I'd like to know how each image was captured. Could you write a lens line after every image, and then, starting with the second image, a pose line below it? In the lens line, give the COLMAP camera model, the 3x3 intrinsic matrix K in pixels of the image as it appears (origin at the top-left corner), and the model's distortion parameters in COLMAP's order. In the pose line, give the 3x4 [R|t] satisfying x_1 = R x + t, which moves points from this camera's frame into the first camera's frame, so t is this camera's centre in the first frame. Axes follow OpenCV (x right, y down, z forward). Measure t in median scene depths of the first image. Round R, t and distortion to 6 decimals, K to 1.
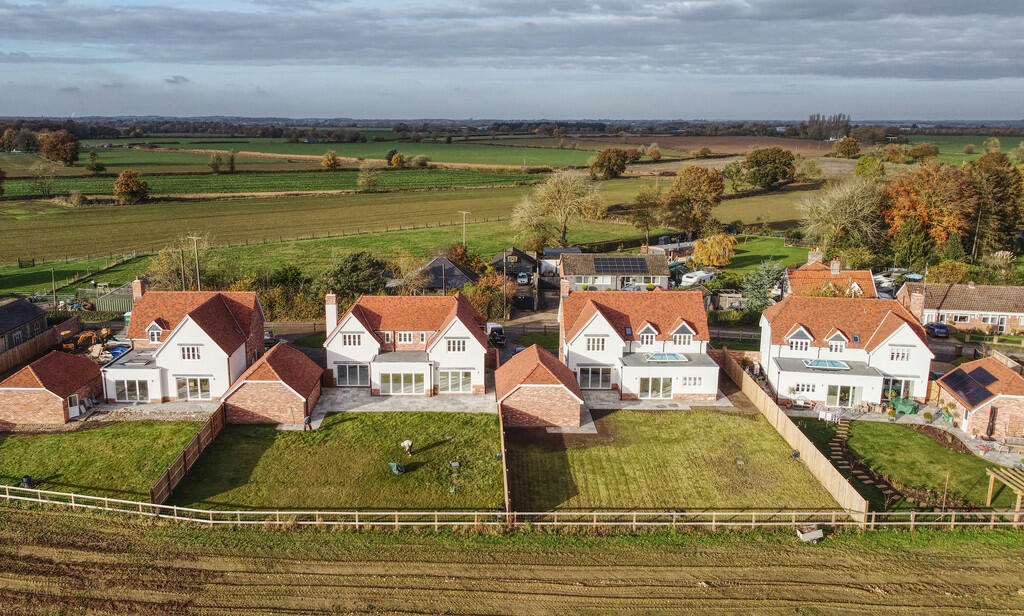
lens RADIAL K [[884.1, 0, 512.0], [0, 884.1, 308.0], [0, 0, 1]] dist [-0.074563, -0.000629]
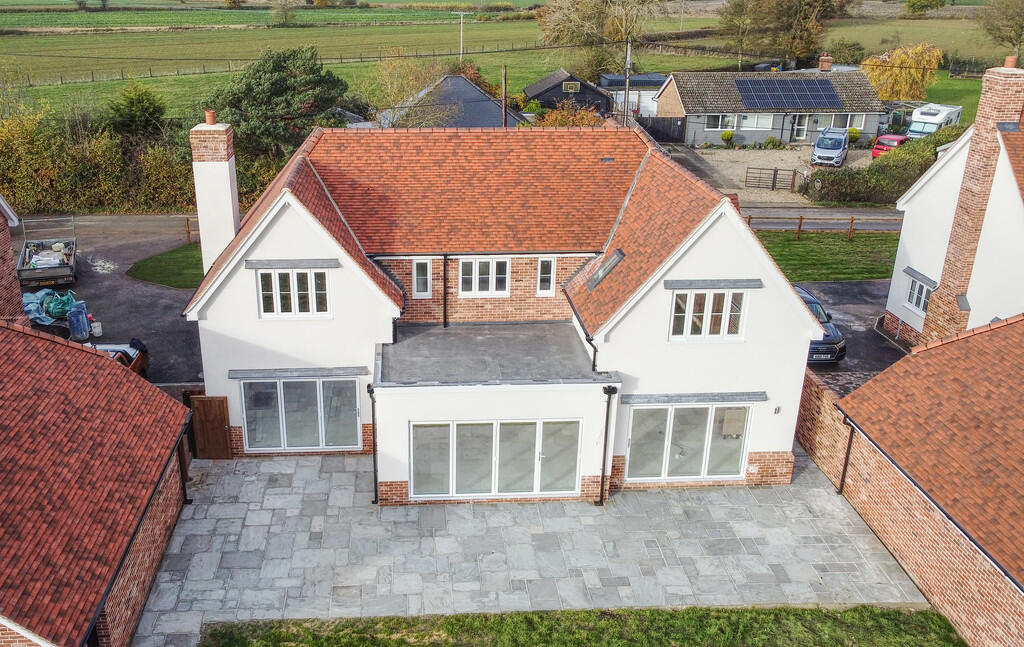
lens RADIAL K [[903.7, 0, 457.9], [0, 903.7, 320.9], [0, 0, 1]] dist [0.001380, -0.000920]
pose [[0.999608, -0.015418, 0.023387, -0.137353], [0.011786, 0.988890, 0.148185, 0.004985], [-0.025412, -0.147851, 0.988683, 0.721804]]
